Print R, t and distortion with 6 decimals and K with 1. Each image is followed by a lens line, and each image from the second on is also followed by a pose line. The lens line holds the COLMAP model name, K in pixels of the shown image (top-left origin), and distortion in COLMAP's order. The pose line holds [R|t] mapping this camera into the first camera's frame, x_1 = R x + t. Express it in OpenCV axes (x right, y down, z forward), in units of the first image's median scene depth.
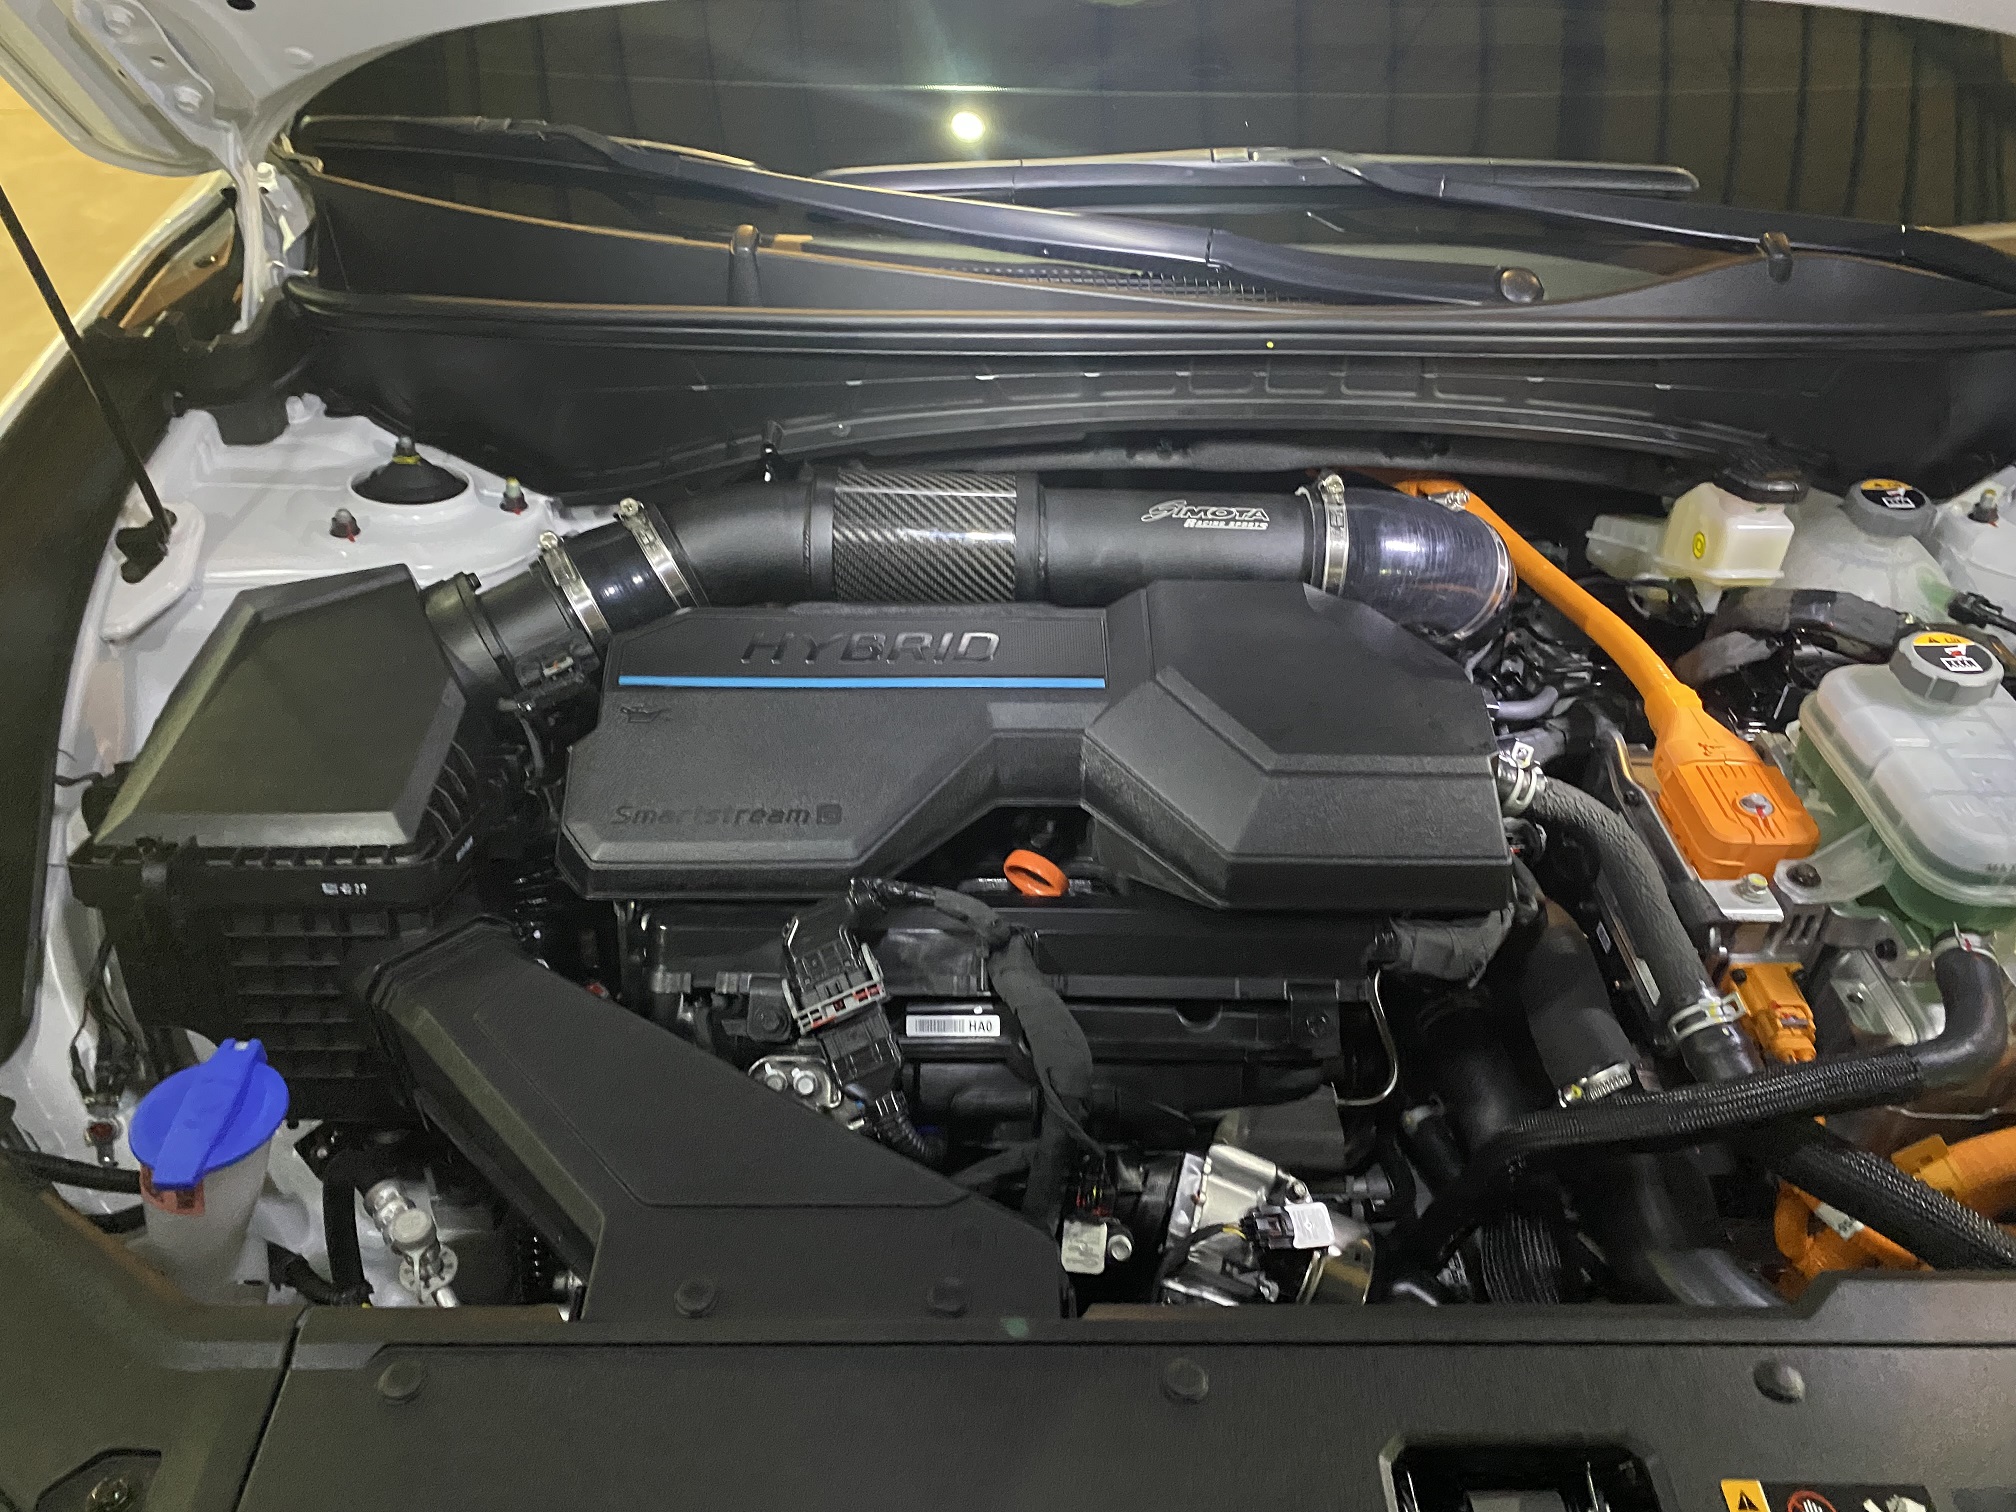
lens RADIAL K [[1525.8, 0, 1008.0], [0, 1525.8, 756.0], [0, 0, 1]] dist [-0.006376, -0.001655]
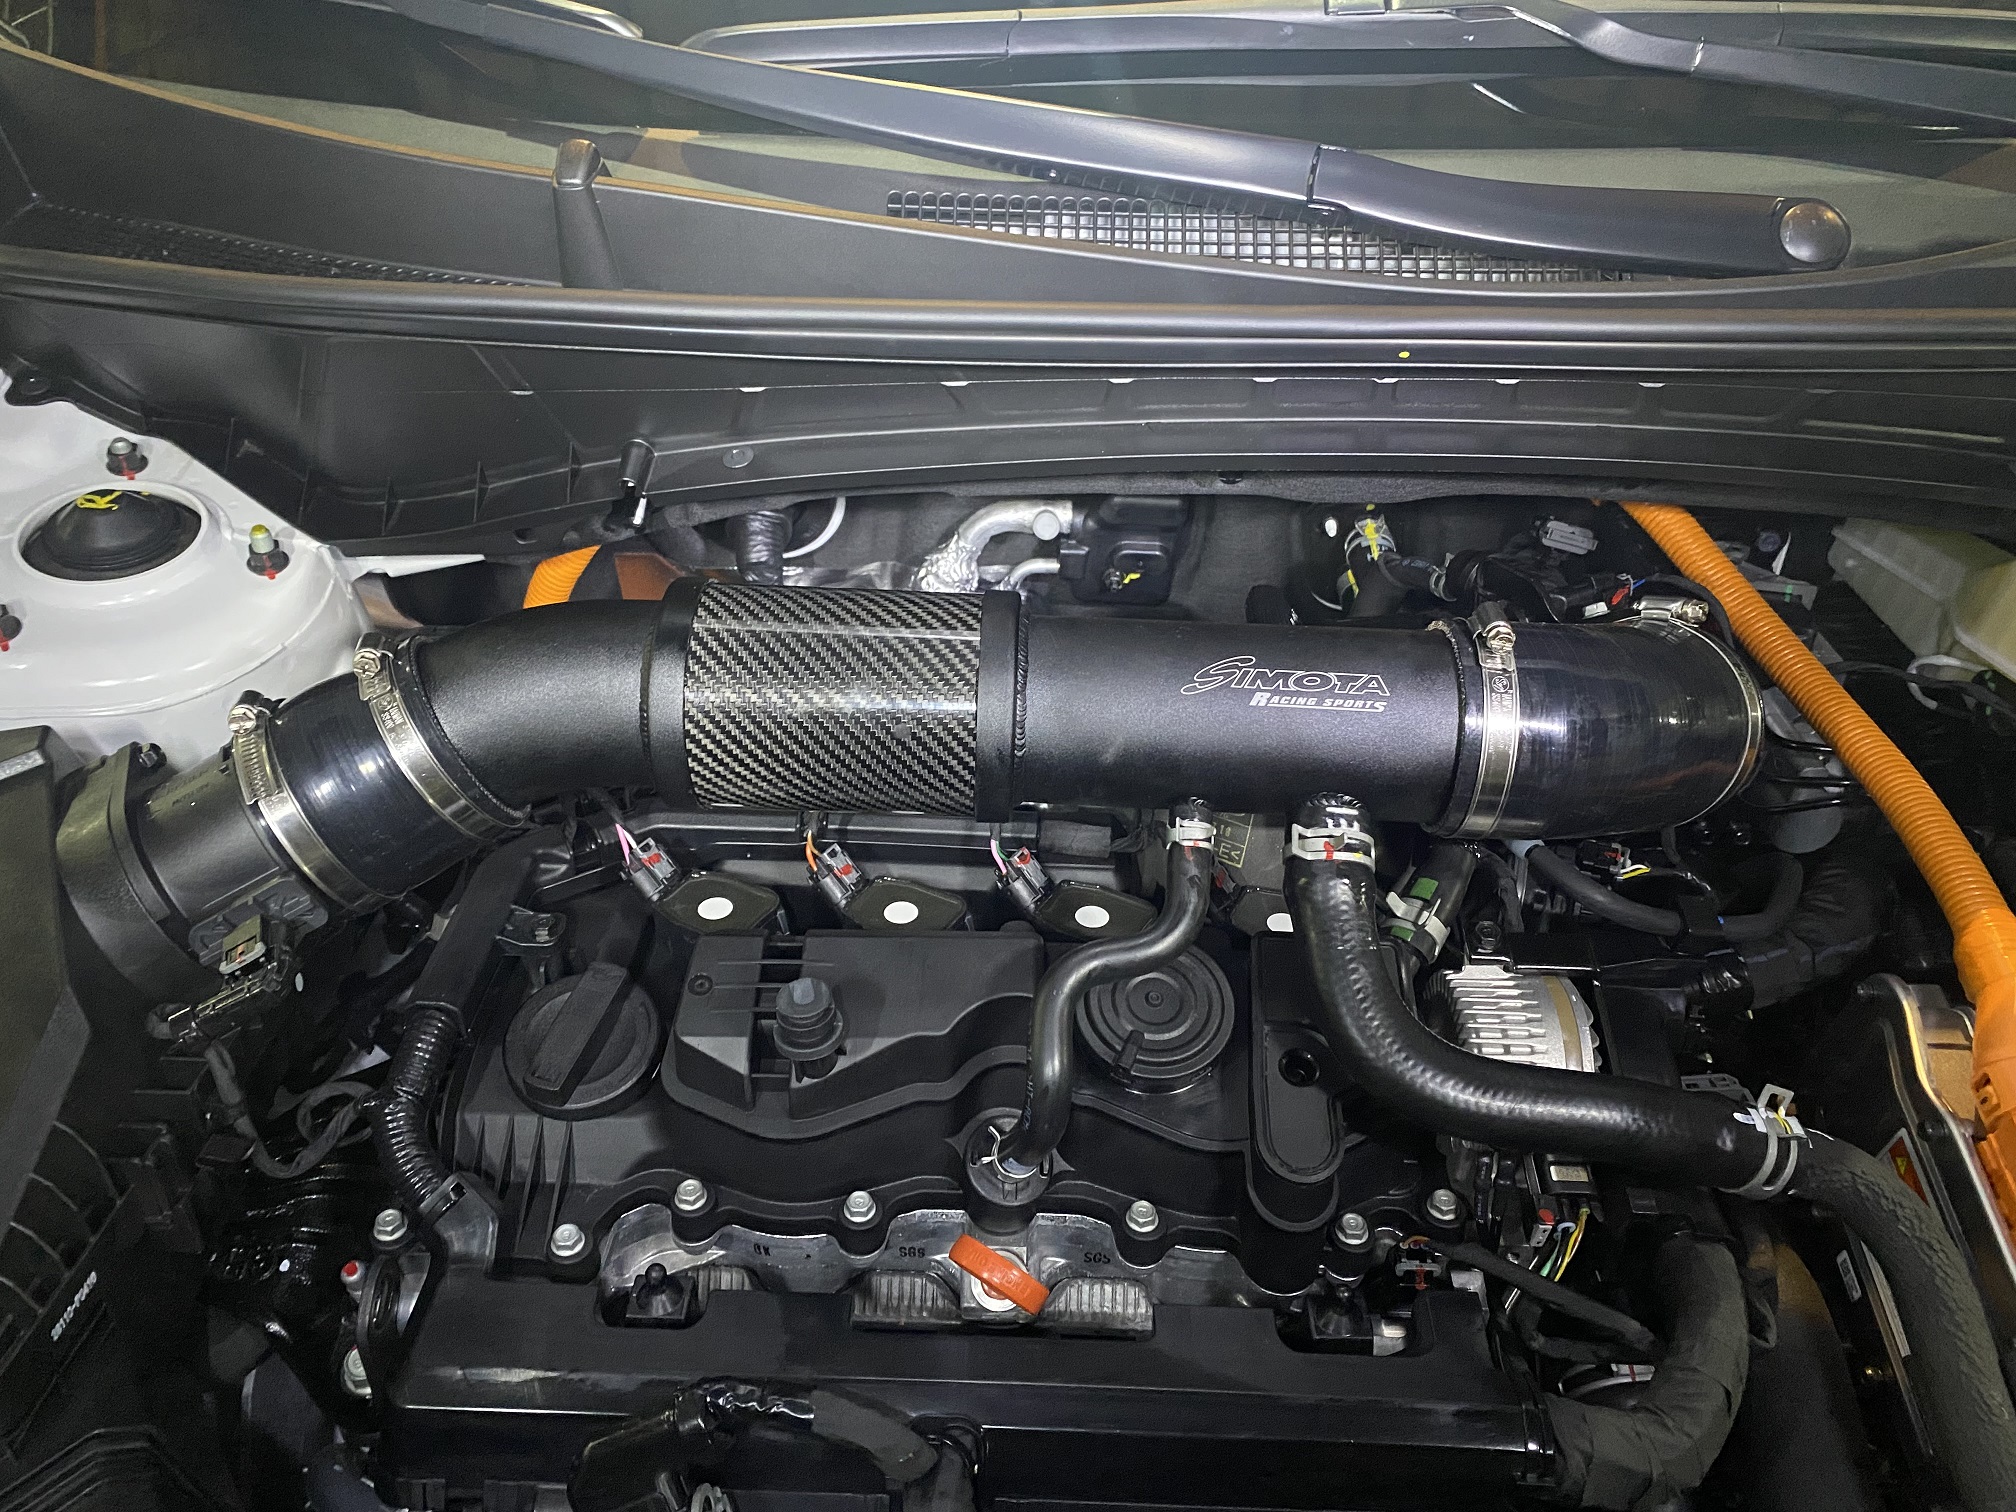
lens RADIAL K [[1525.8, 0, 1008.0], [0, 1525.8, 756.0], [0, 0, 1]] dist [-0.006376, -0.001655]
pose [[0.998802, 0.019792, -0.044757, 0.043264], [-0.010651, 0.980558, 0.195939, -0.237201], [0.047765, -0.195228, 0.979594, 0.365161]]
